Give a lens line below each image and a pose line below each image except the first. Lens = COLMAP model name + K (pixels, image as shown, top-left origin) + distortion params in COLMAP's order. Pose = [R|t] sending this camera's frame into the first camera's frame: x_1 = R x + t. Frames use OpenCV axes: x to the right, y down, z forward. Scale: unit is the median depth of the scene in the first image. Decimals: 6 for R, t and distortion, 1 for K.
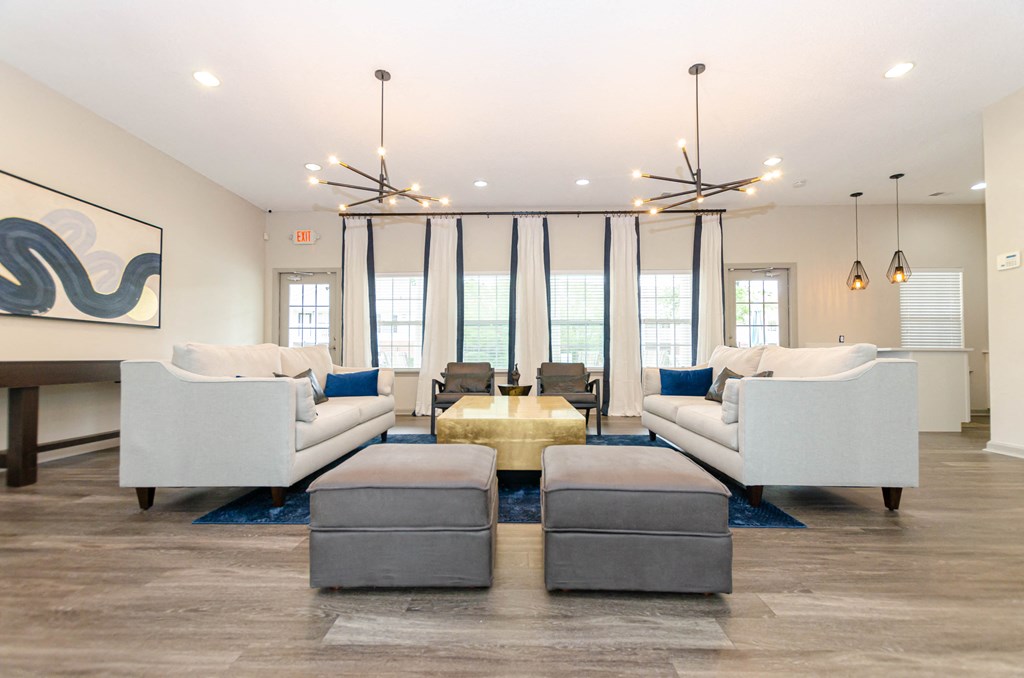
lens RADIAL K [[447.7, 0, 512.4], [0, 447.7, 342.6], [0, 0, 1]] dist [-0.013636, 0.000217]
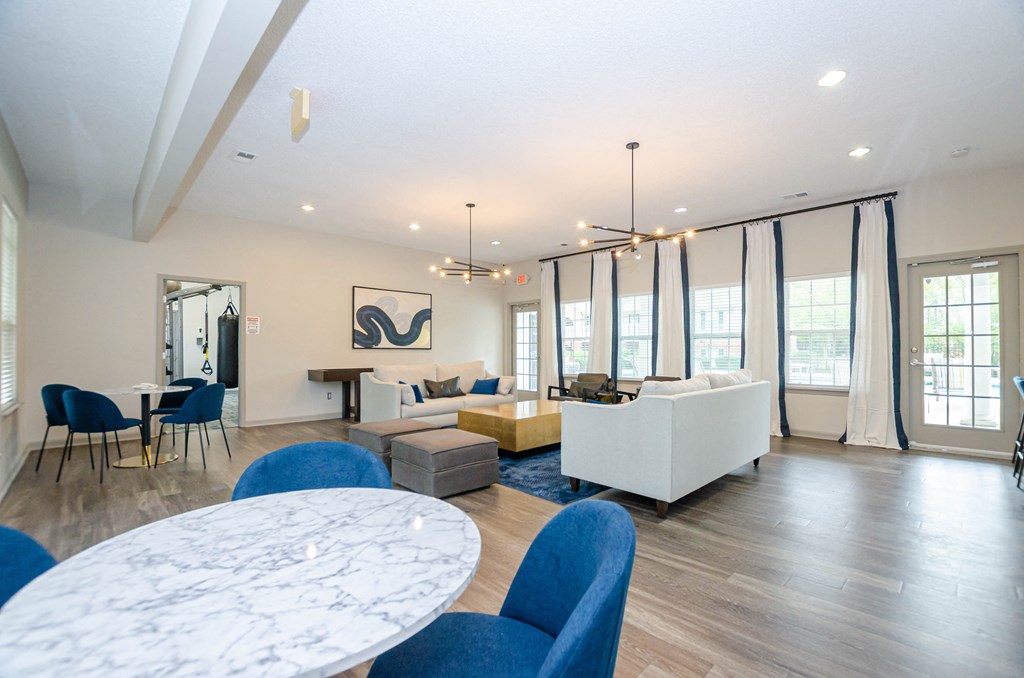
lens RADIAL K [[448.7, 0, 507.9], [0, 448.7, 346.6], [0, 0, 1]] dist [-0.012402, -0.000117]
pose [[0.704017, -0.003131, -0.710177, 0.784152], [0.023177, 0.999559, 0.018570, -0.072021], [0.709805, -0.029534, 0.703779, -0.088733]]
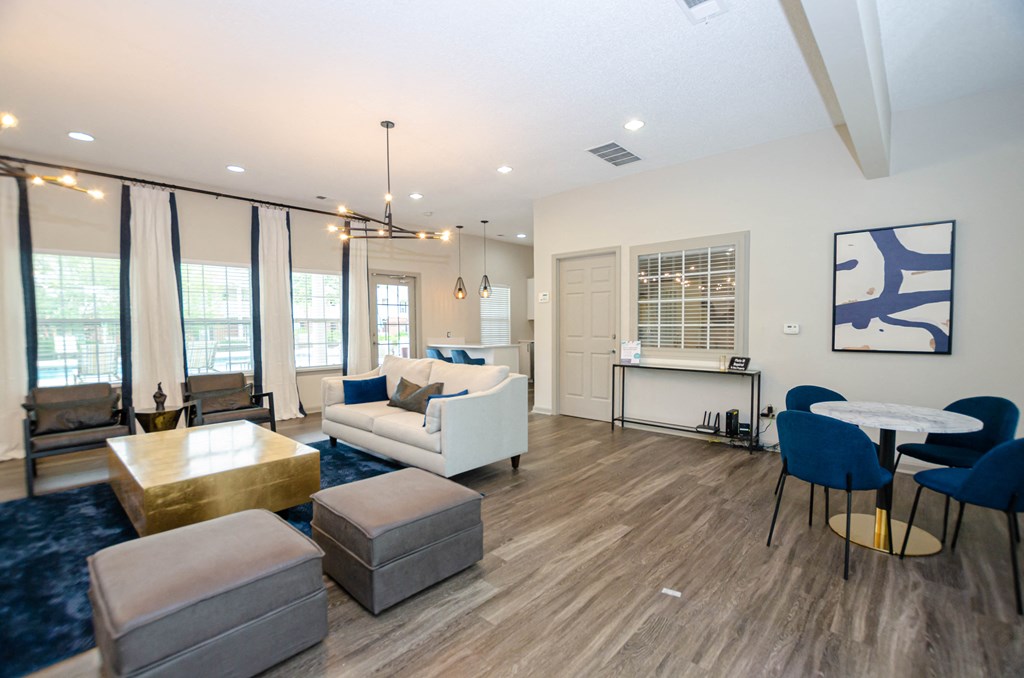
lens RADIAL K [[448.7, 0, 506.3], [0, 448.7, 342.2], [0, 0, 1]] dist [-0.012402, -0.000117]
pose [[0.664917, -0.033908, 0.746147, -0.200897], [-0.017277, 0.998004, 0.060749, -0.097522], [-0.746717, -0.053284, 0.663004, -0.019643]]
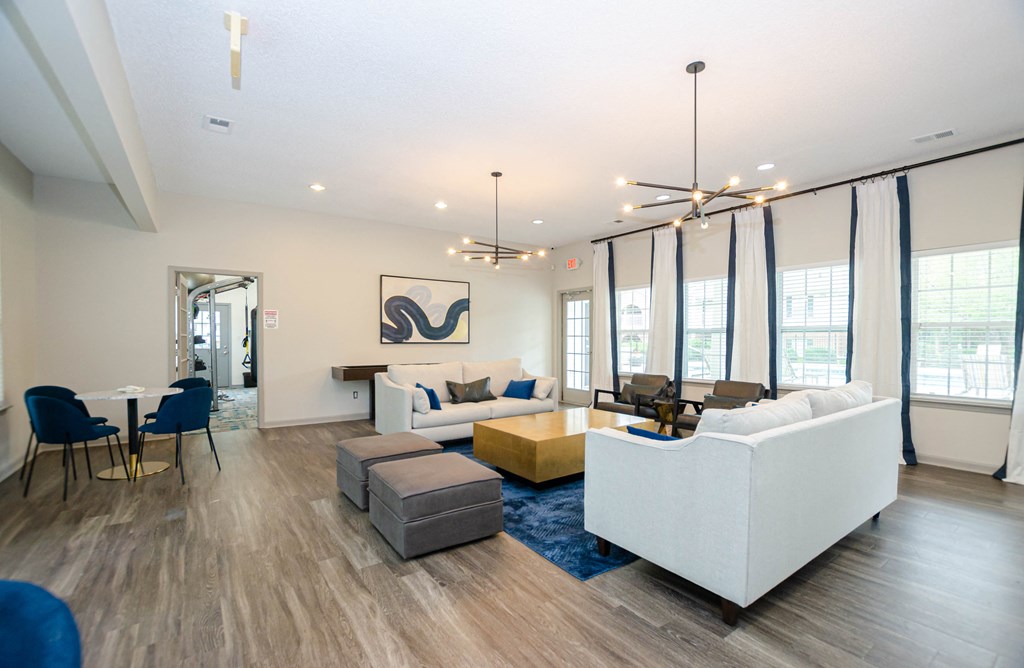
lens RADIAL K [[447.1, 0, 512.8], [0, 447.1, 347.1], [0, 0, 1]] dist [-0.016437, 0.001440]
pose [[0.596924, 0.017823, -0.802100, 0.680882], [0.026895, 0.998747, 0.042208, -0.087181], [0.801847, -0.046768, 0.595697, 0.132662]]
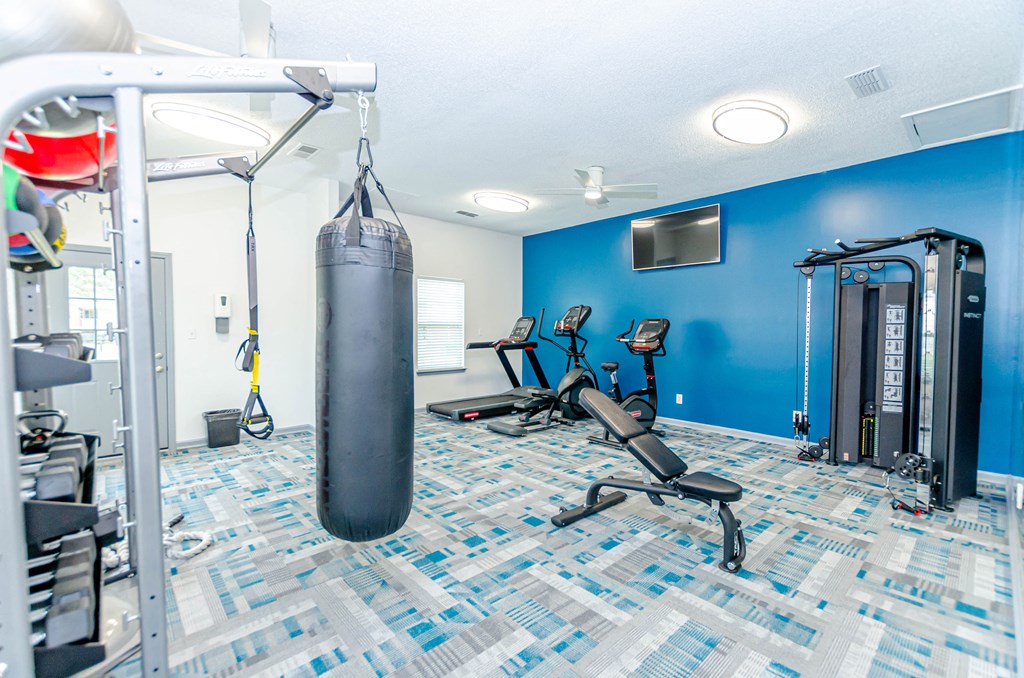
lens RADIAL K [[447.7, 0, 505.0], [0, 447.7, 344.0], [0, 0, 1]] dist [-0.013636, 0.000217]
pose [[0.684960, 0.033943, -0.727789, -0.955890], [0.021471, 0.997540, 0.066732, -0.102892], [0.728264, -0.061335, 0.682546, 0.204369]]
